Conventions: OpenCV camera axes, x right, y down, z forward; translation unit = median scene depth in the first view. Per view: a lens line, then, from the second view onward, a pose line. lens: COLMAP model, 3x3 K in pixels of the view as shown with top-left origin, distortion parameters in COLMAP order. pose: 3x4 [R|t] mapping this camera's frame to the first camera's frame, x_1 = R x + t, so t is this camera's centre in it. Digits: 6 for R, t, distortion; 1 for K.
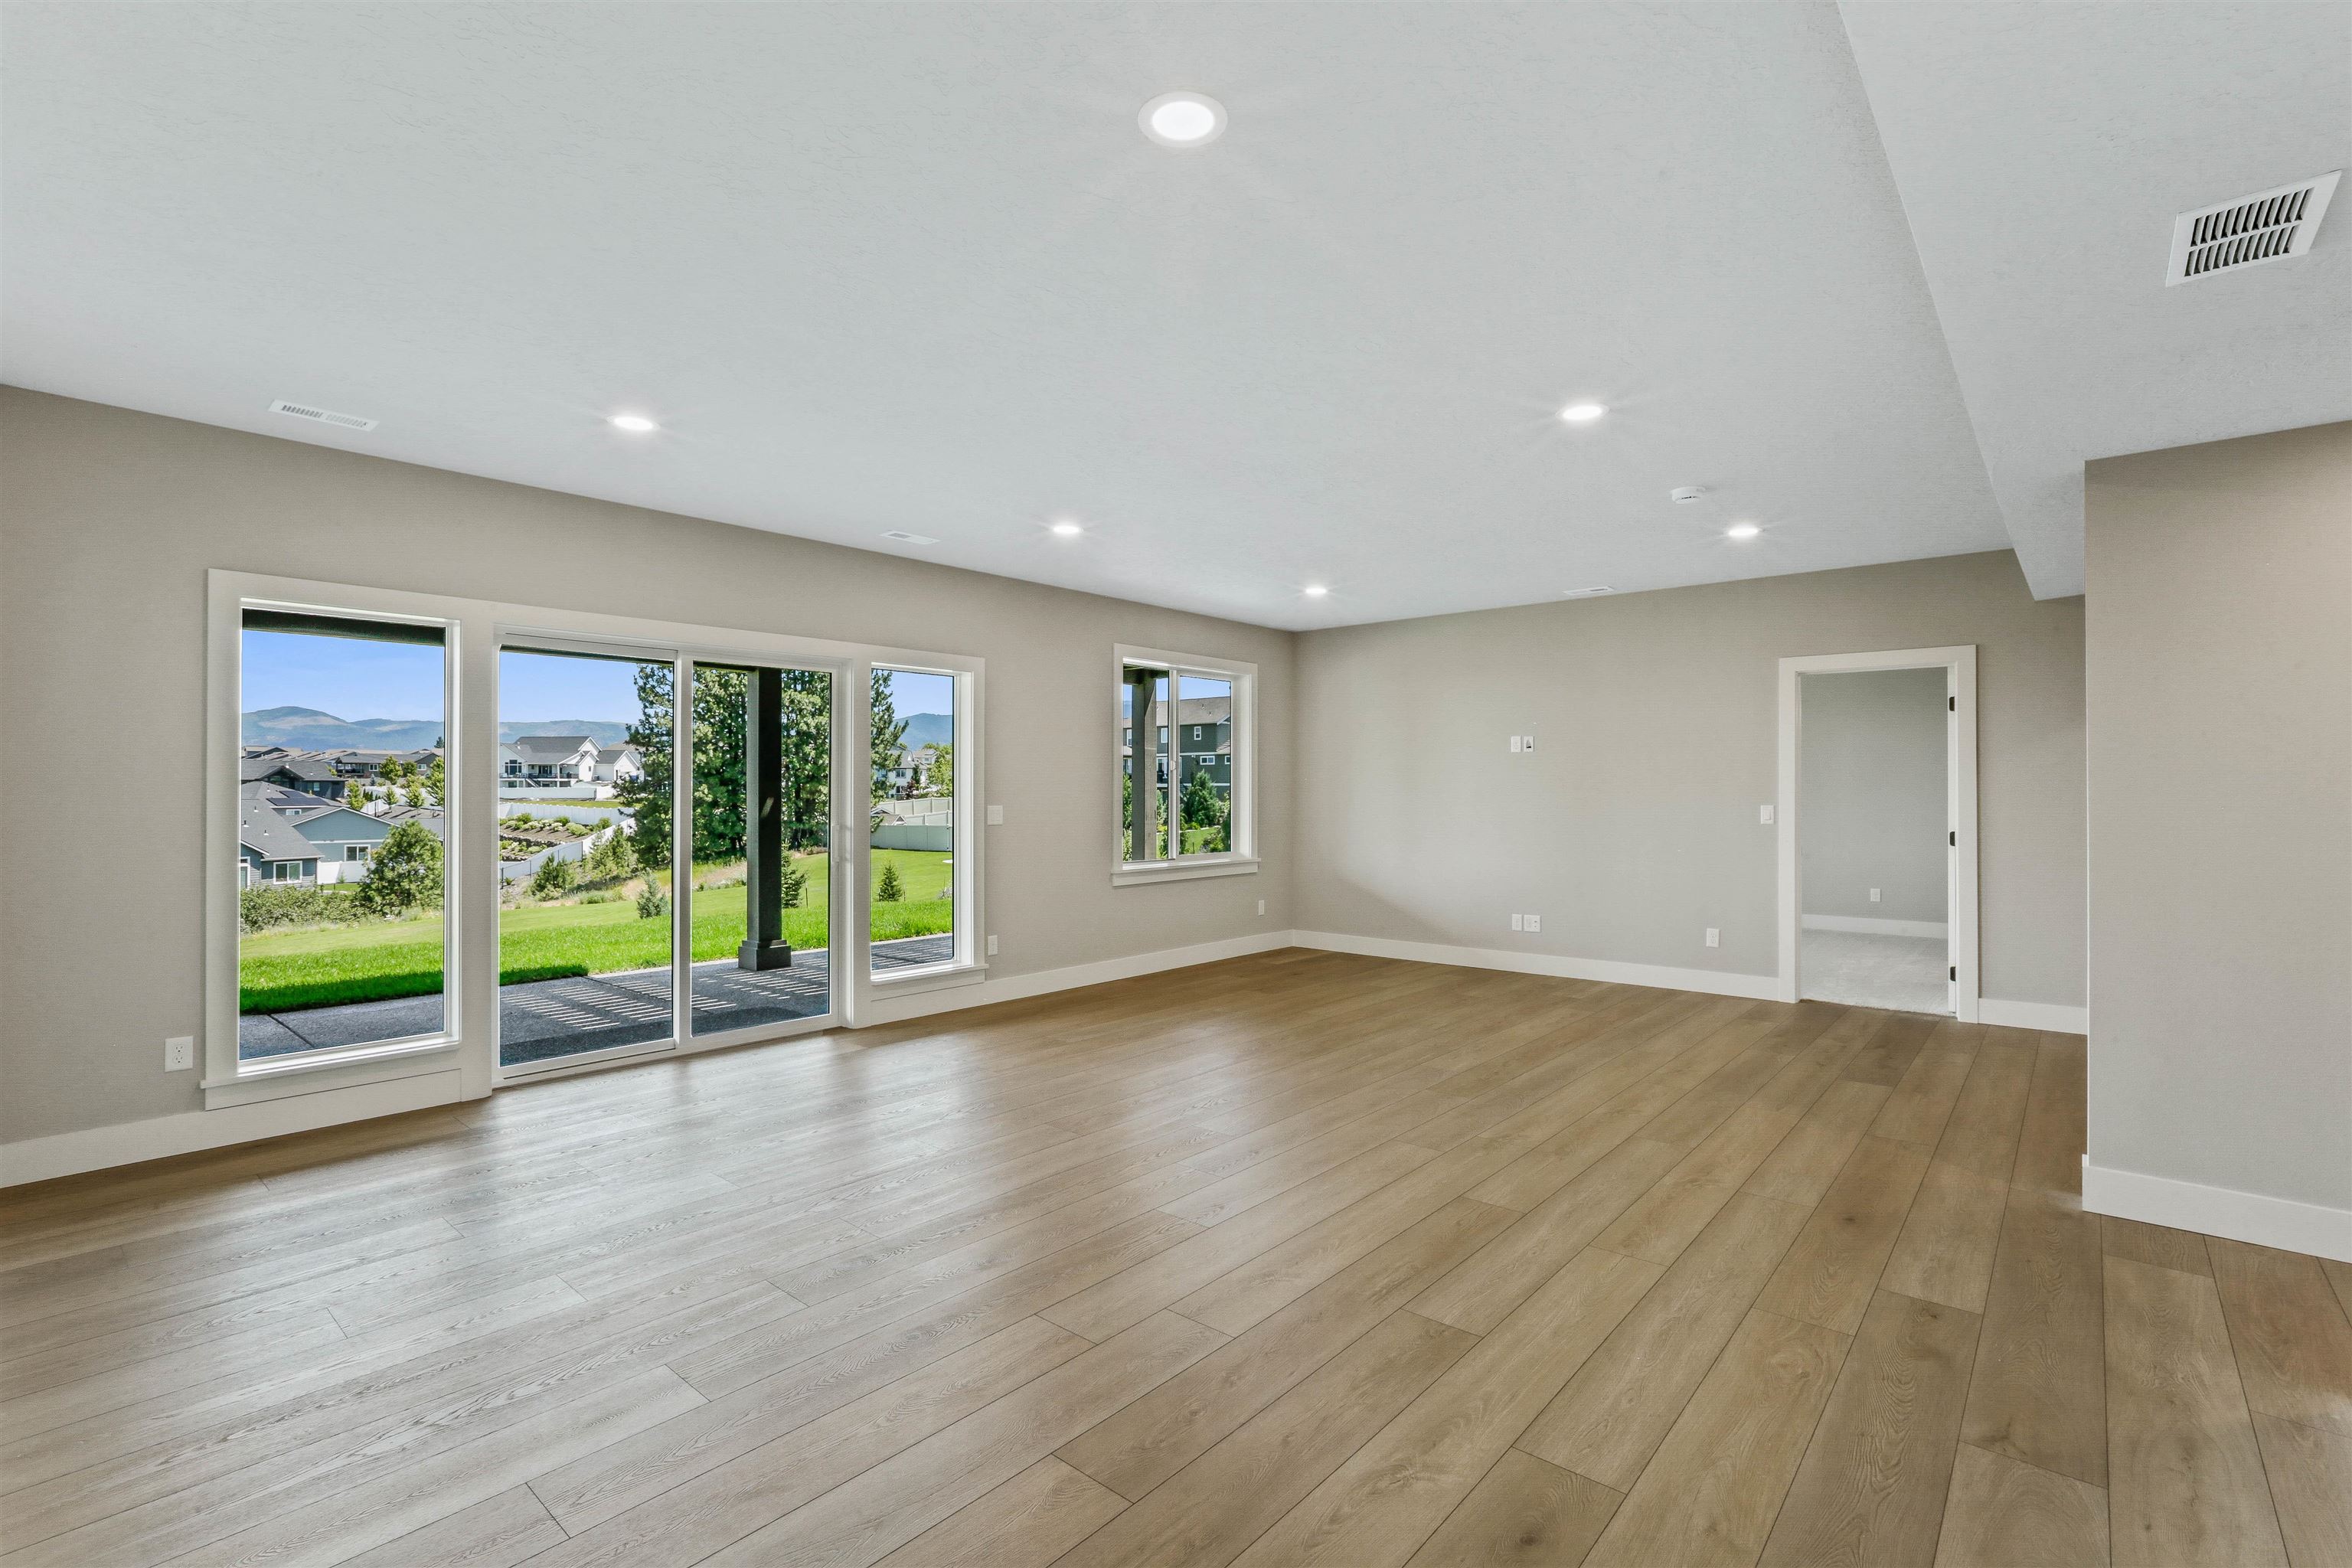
lens RADIAL K [[1084.6, 0, 1172.4], [0, 1084.6, 791.8], [0, 0, 1]] dist [-0.024635, 0.009620]
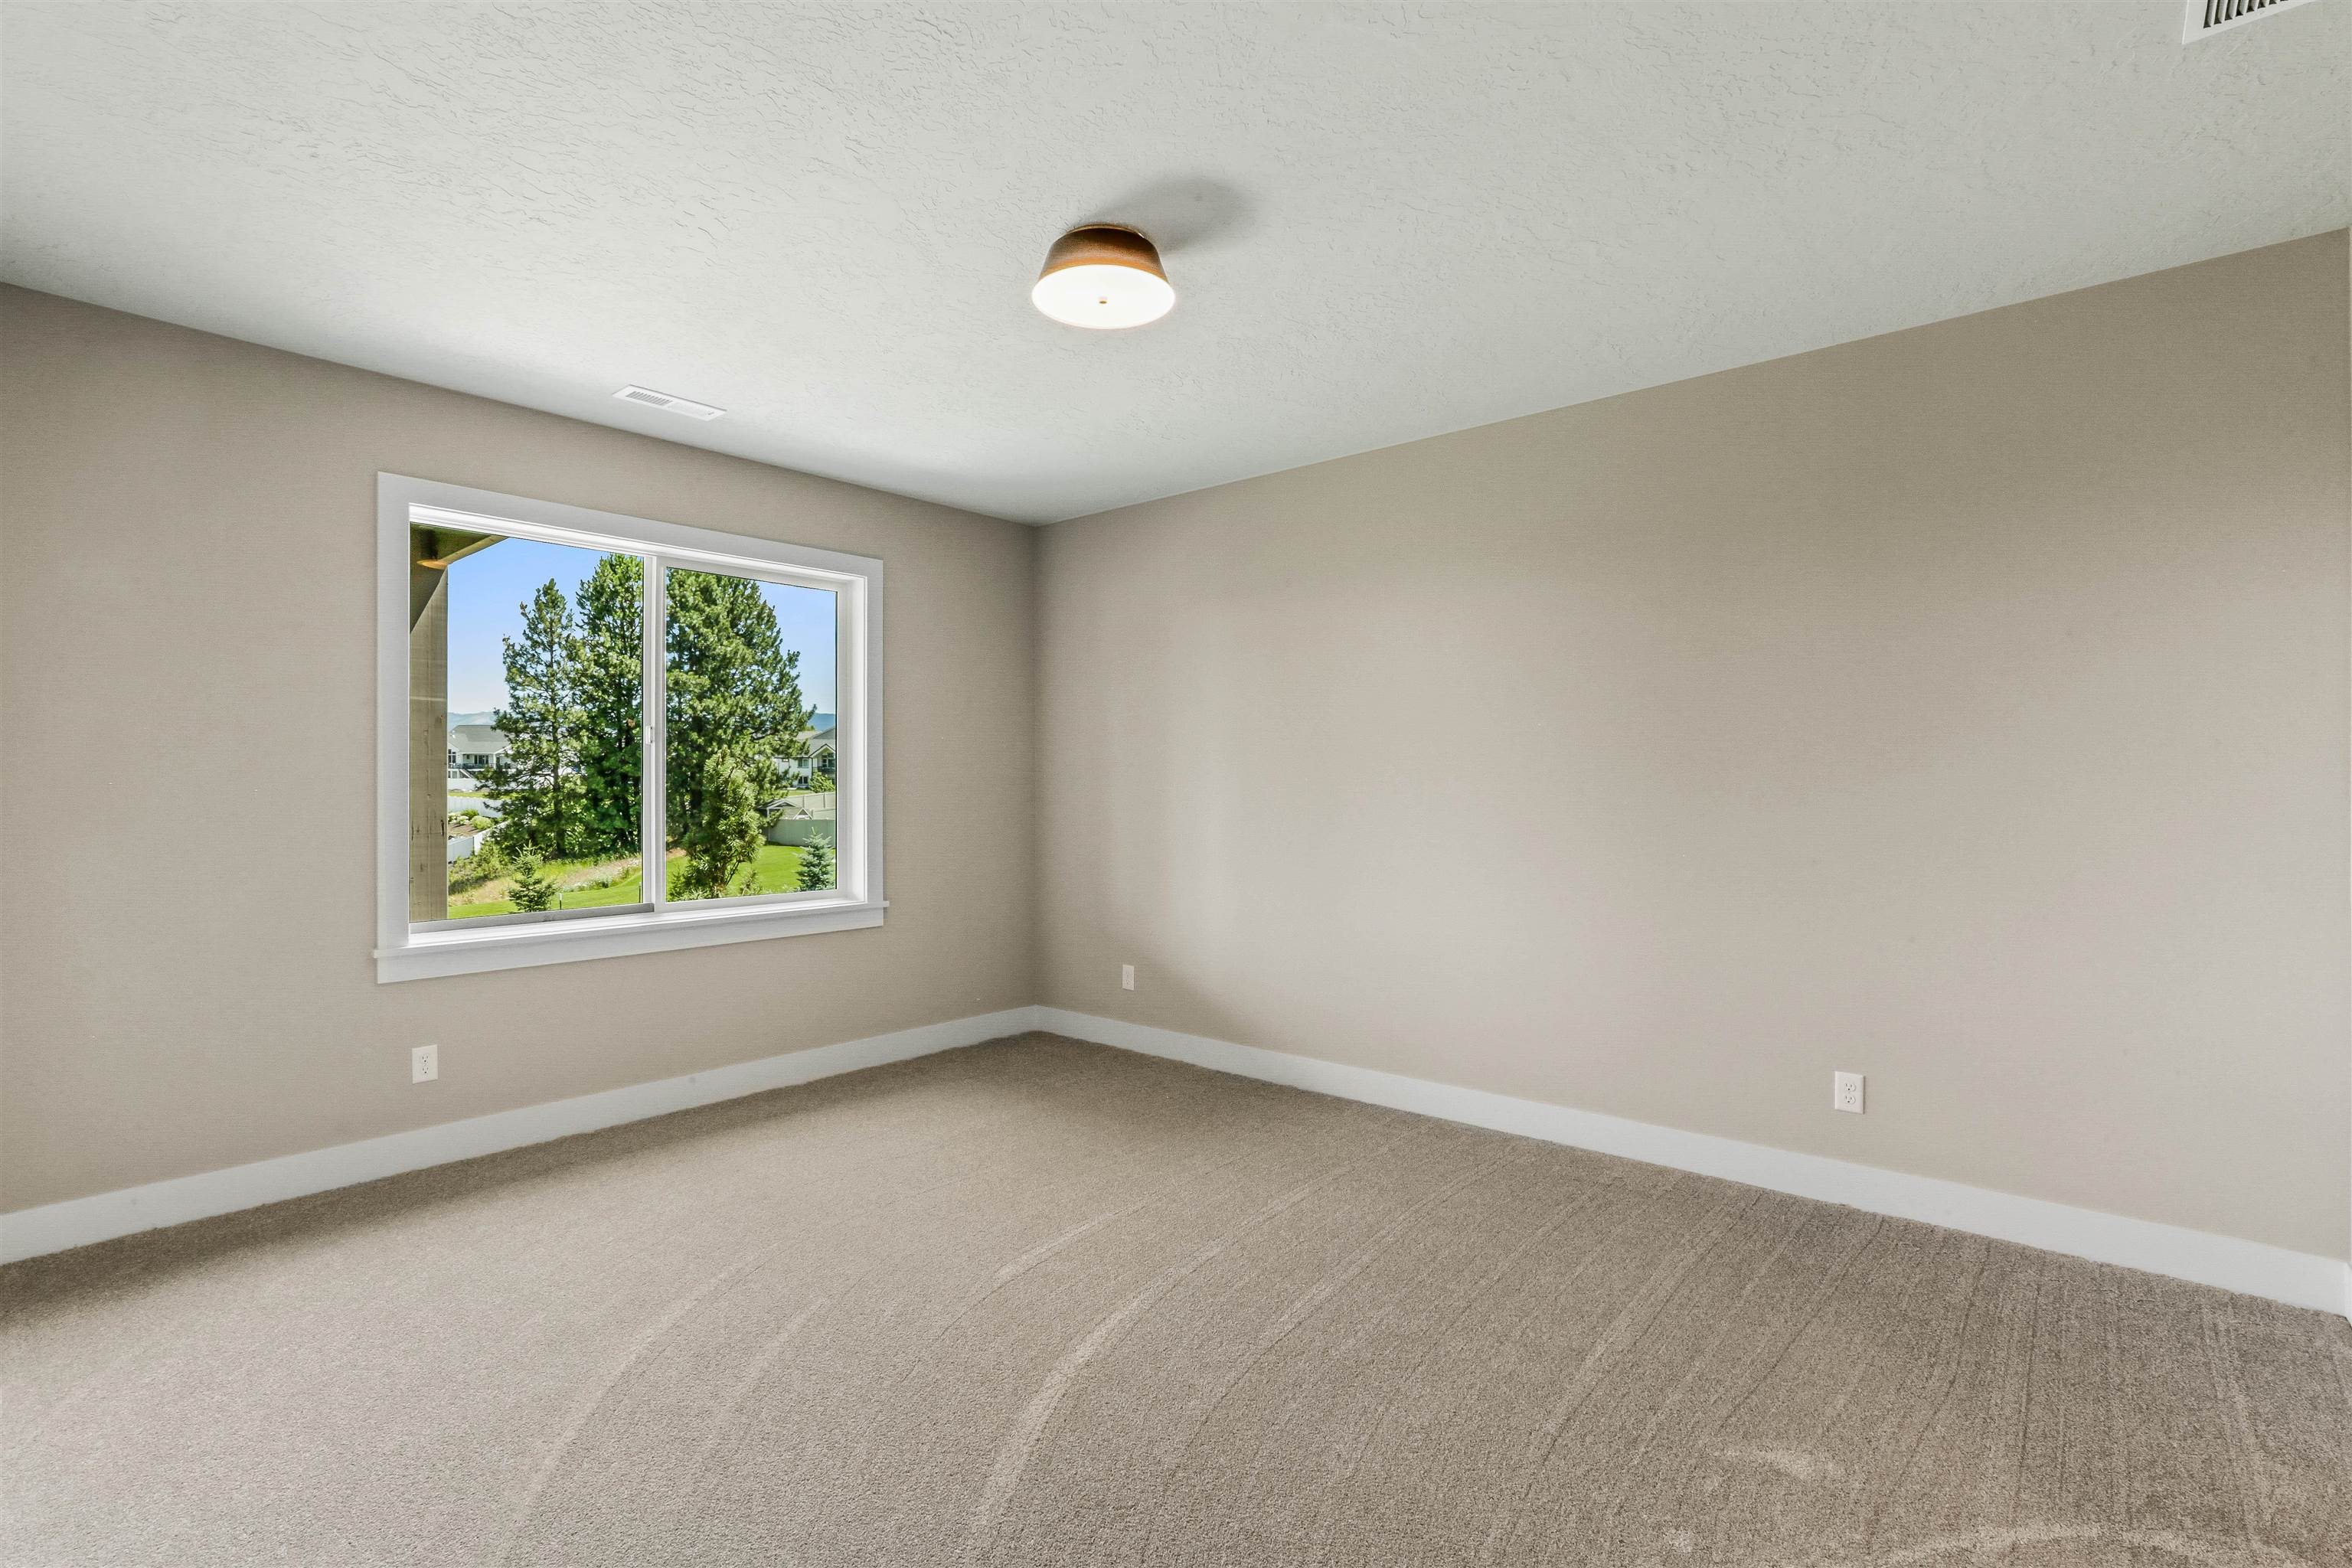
lens RADIAL K [[1084.6, 0, 1172.4], [0, 1084.6, 791.8], [0, 0, 1]] dist [-0.024635, 0.009620]
pose [[0.999845, -0.001384, 0.017578, 0.047025], [0.001214, 0.999952, 0.009688, -0.000571], [-0.017591, -0.009665, 0.999799, 0.088452]]
